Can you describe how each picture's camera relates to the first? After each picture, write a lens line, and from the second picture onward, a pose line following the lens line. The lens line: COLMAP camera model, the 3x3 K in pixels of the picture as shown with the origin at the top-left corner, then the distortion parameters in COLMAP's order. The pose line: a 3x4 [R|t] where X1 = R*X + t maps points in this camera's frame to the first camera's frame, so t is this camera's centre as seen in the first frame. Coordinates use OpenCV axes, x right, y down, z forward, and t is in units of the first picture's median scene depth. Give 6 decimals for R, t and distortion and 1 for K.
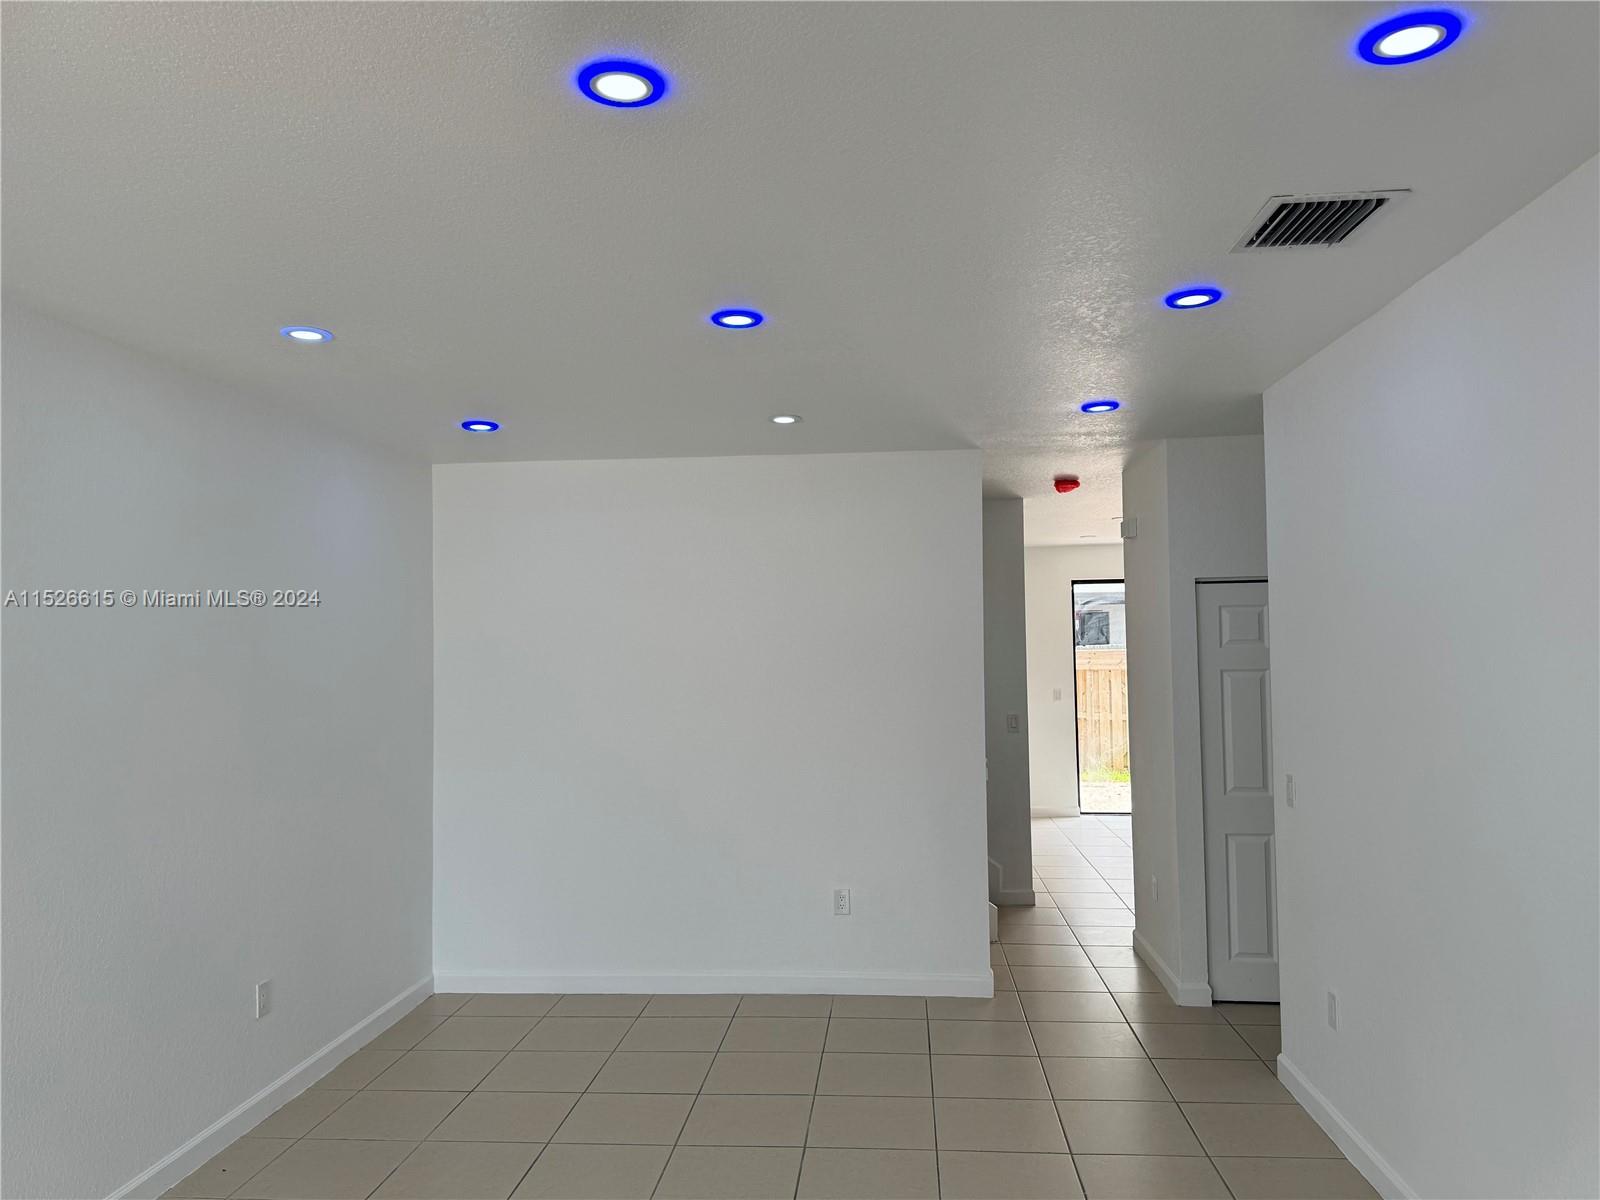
lens RADIAL K [[1118.2, 0, 816.0], [0, 1118.2, 603.7], [0, 0, 1]] dist [0.163003, -0.258012]
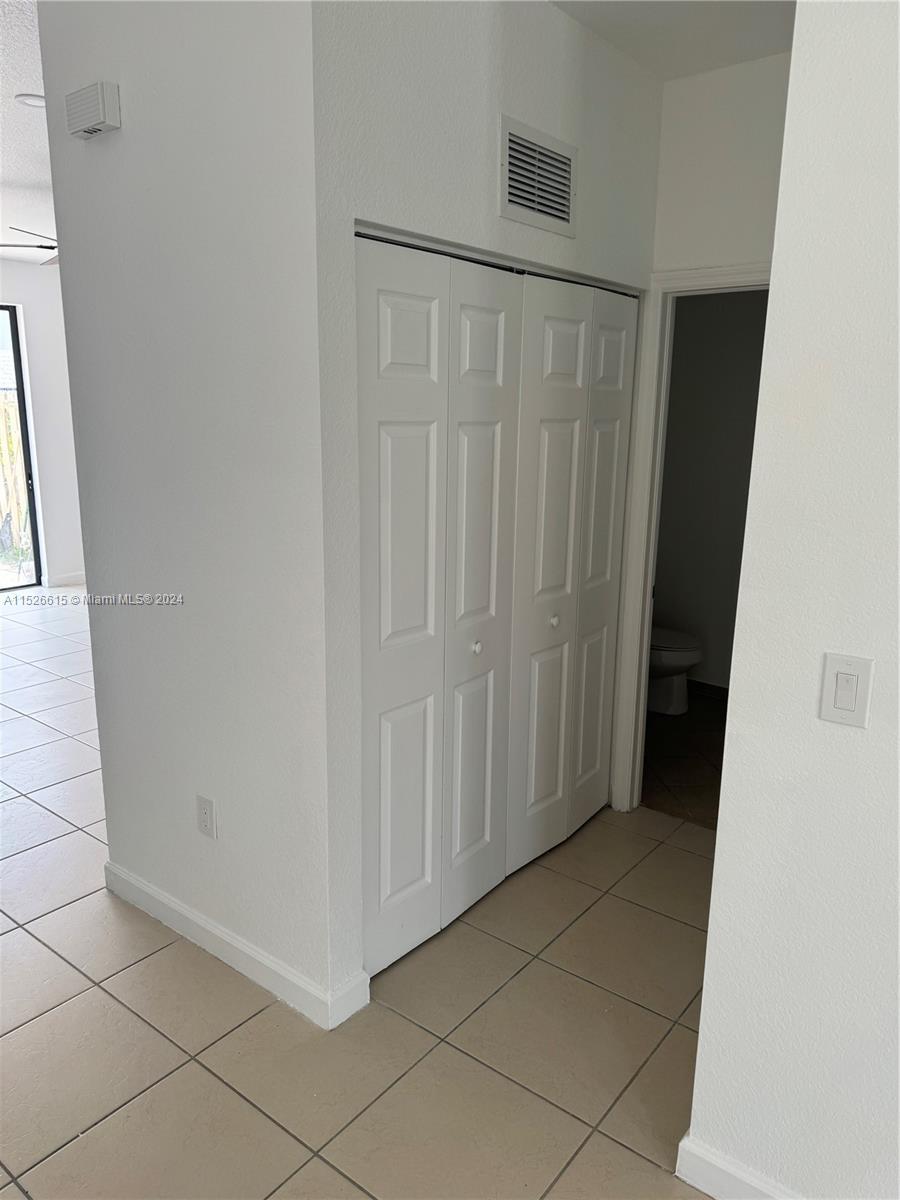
lens RADIAL K [[832.1, 0, 450.0], [0, 832.1, 600.0], [0, 0, 1]] dist [0.154645, -0.230493]
pose [[0.557614, -0.164551, 0.813628, 0.050087], [-0.058680, 0.969890, 0.236370, 0.049403], [-0.828024, -0.179546, 0.531168, 0.833228]]
